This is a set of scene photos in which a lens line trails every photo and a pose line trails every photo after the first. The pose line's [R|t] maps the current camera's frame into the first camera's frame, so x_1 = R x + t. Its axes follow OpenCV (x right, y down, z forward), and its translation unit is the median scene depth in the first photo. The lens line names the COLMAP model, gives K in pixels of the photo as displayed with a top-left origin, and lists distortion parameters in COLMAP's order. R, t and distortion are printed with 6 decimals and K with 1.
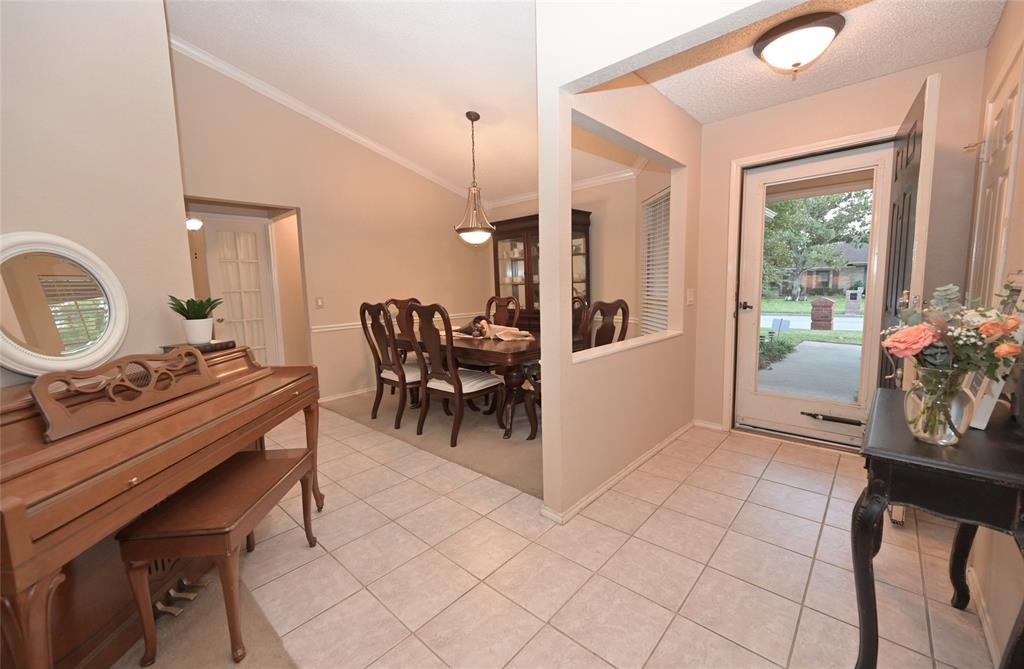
lens RADIAL K [[418.2, 0, 512.0], [0, 418.2, 334.5], [0, 0, 1]] dist [-0.002019, -0.000198]
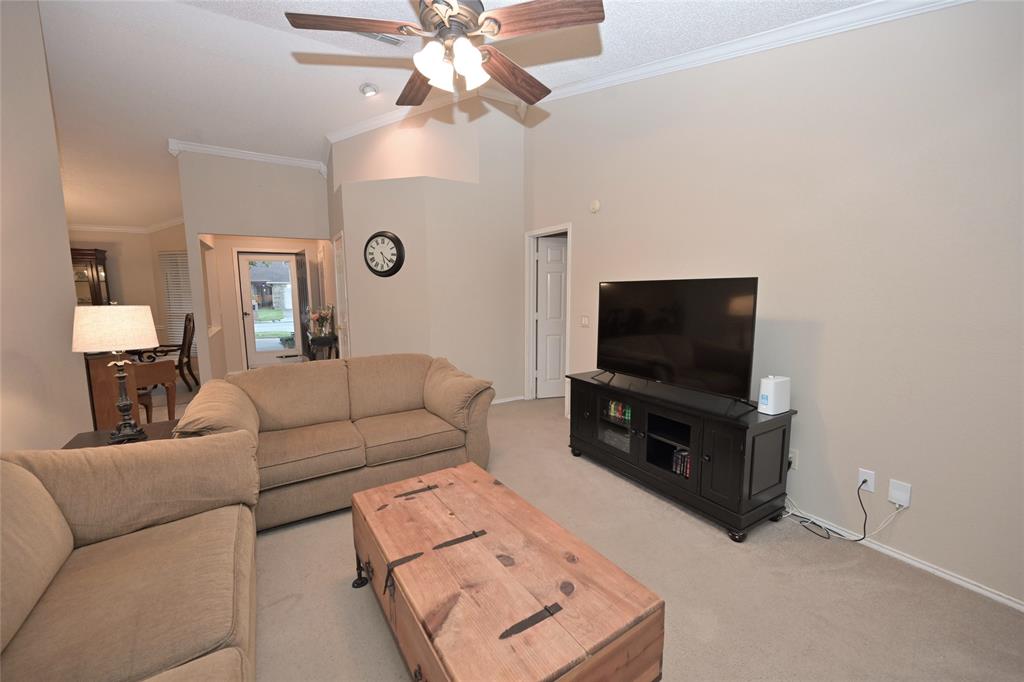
lens RADIAL K [[407.8, 0, 512.0], [0, 407.8, 341.0], [0, 0, 1]] dist [-0.000820, 0.000136]
pose [[0.299688, -0.098581, 0.948930, -1.092107], [0.108286, 0.991734, 0.068830, 0.077798], [-0.947872, 0.082128, 0.307886, -0.990027]]
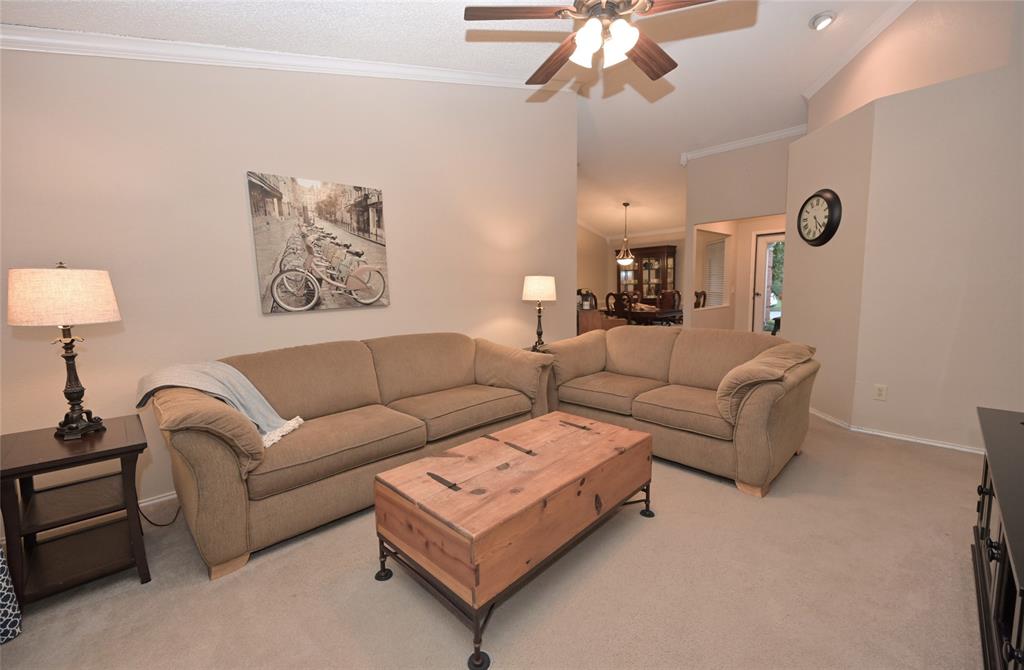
lens RADIAL K [[418.2, 0, 512.0], [0, 418.2, 335.0], [0, 0, 1]] dist [-0.002019, -0.000198]
pose [[0.995073, 0.015137, -0.097981, -0.568570], [-0.015073, 0.999885, 0.001390, 0.176453], [0.097991, 0.000094, 0.995187, -1.446724]]
